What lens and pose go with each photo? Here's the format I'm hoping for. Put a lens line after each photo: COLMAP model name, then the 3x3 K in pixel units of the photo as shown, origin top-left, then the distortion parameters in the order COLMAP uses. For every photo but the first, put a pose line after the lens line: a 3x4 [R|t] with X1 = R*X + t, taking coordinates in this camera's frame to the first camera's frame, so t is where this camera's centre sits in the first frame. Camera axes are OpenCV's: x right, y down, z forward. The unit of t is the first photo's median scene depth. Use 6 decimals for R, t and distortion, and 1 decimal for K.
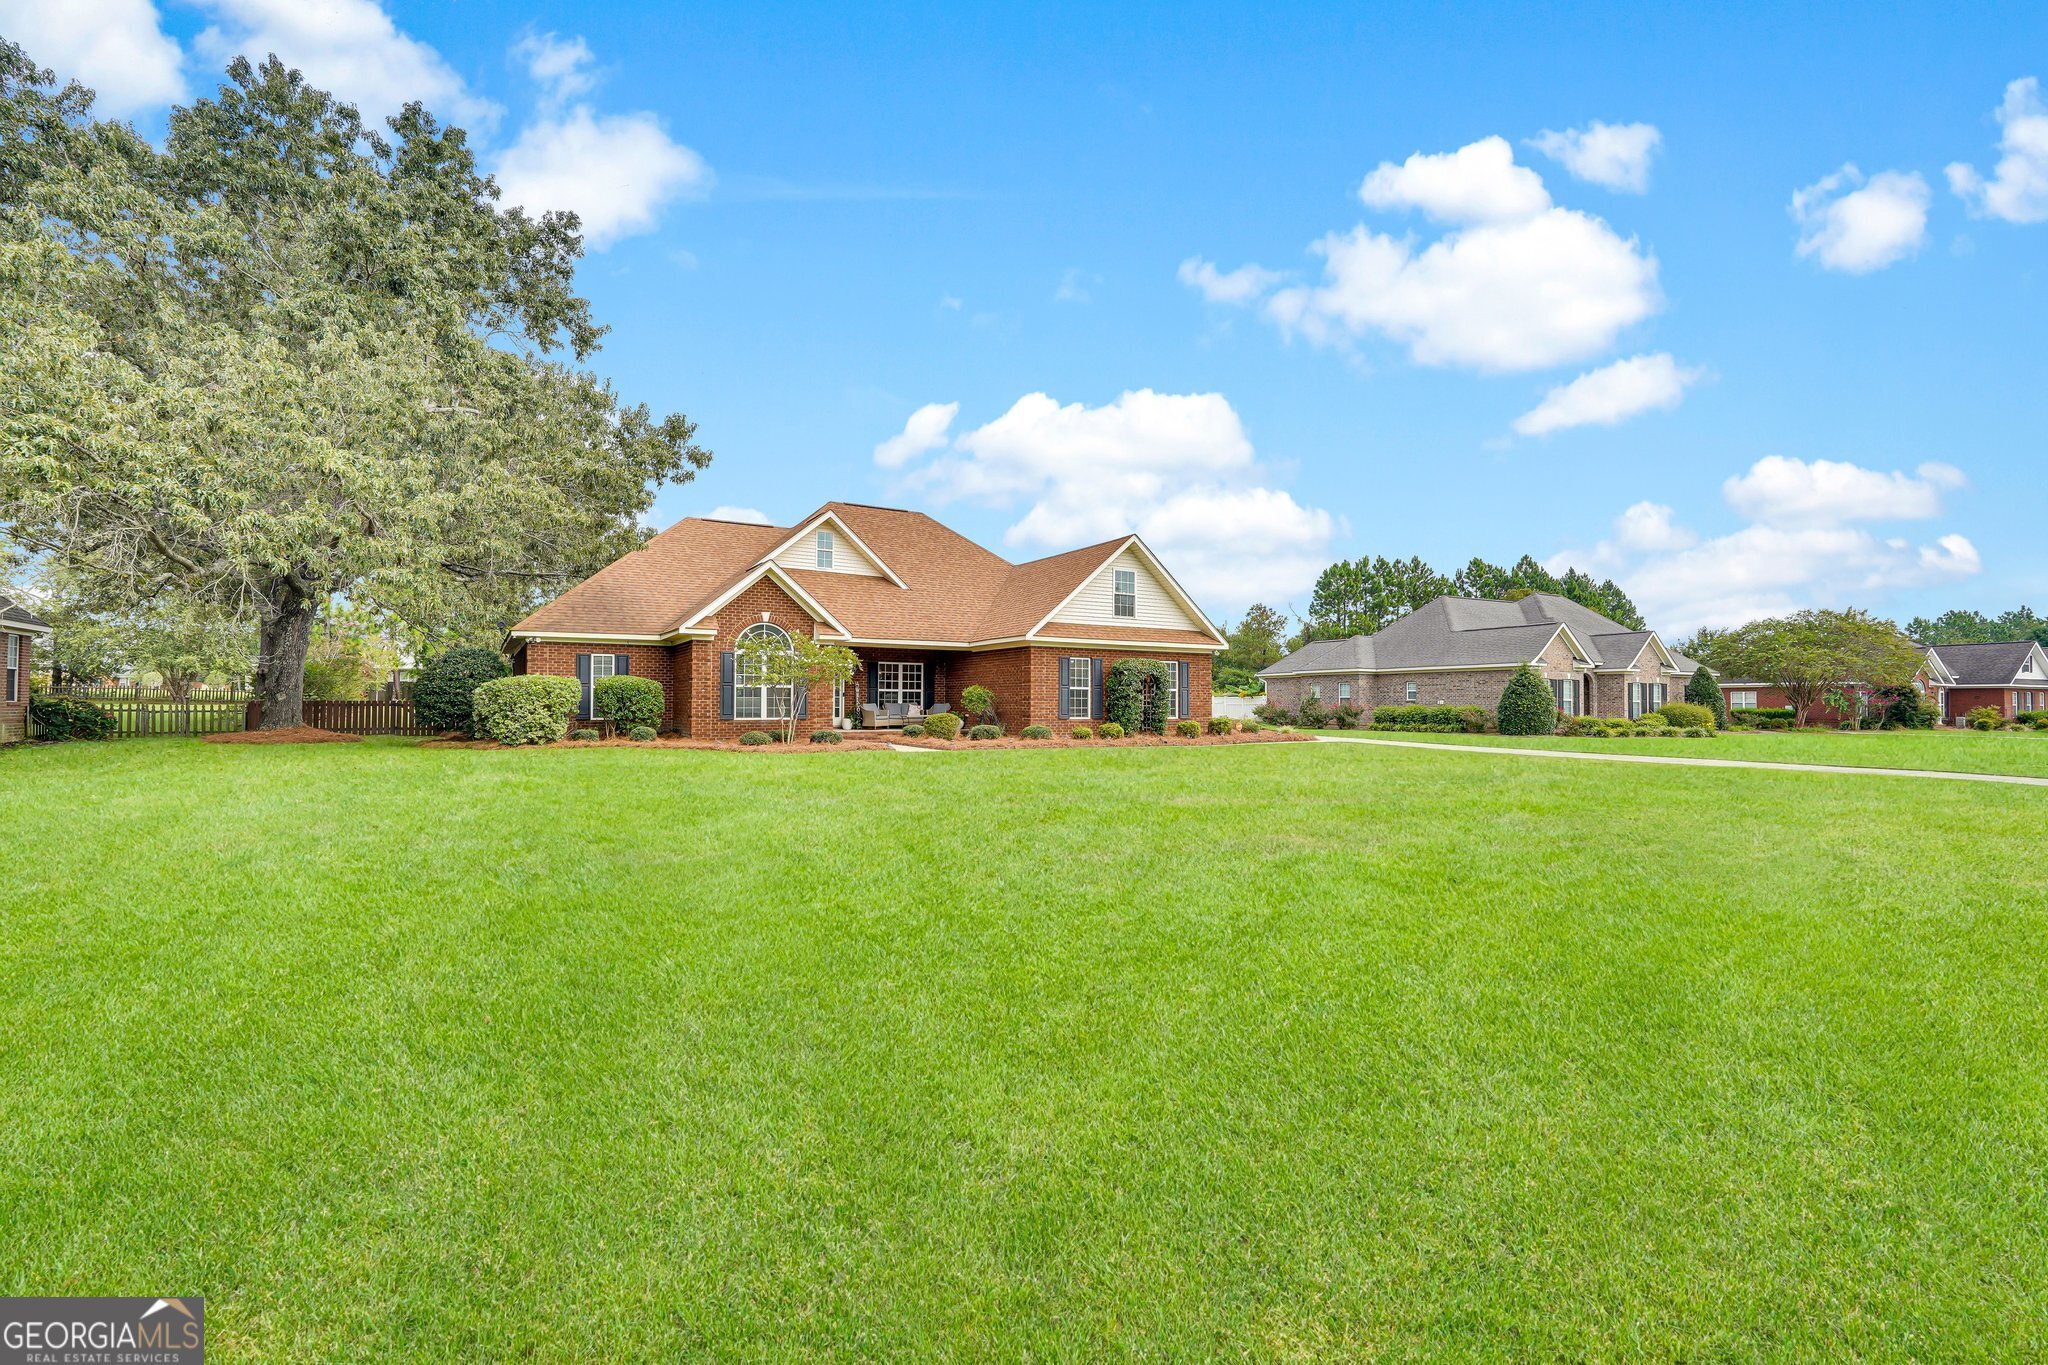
lens RADIAL K [[911.9, 0, 1027.1], [0, 911.9, 692.4], [0, 0, 1]] dist [-0.000212, 0.000697]
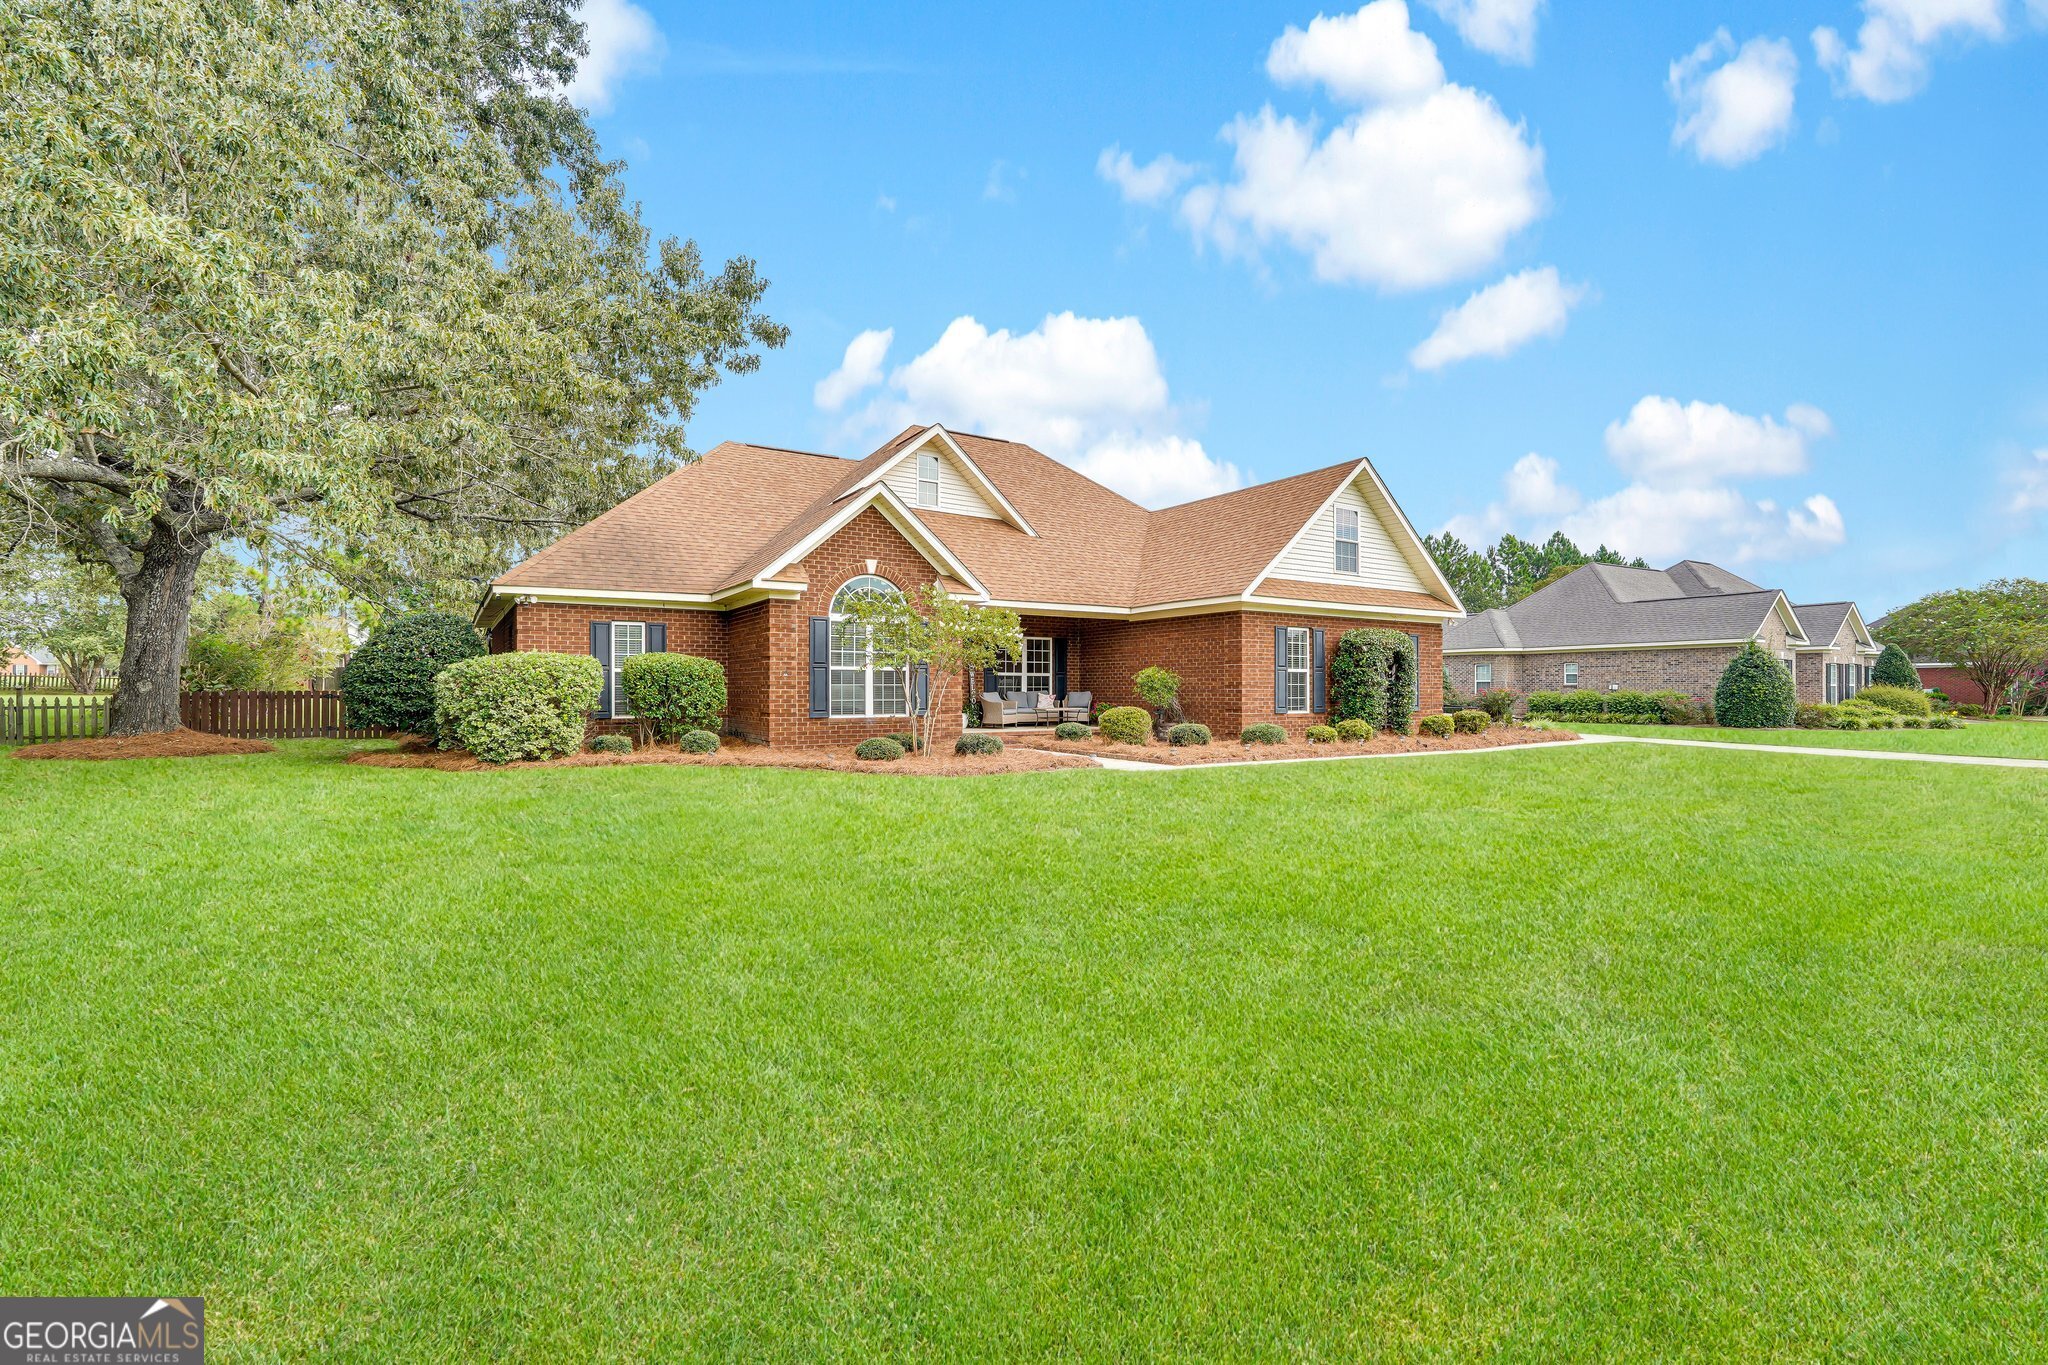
lens RADIAL K [[907.4, 0, 1028.0], [0, 907.4, 690.9], [0, 0, 1]] dist [-0.001080, 0.000430]
pose [[0.999523, -0.003423, 0.030677, -0.171337], [0.002947, 0.999875, 0.015547, -0.000121], [-0.030726, -0.015450, 0.999408, 0.285240]]
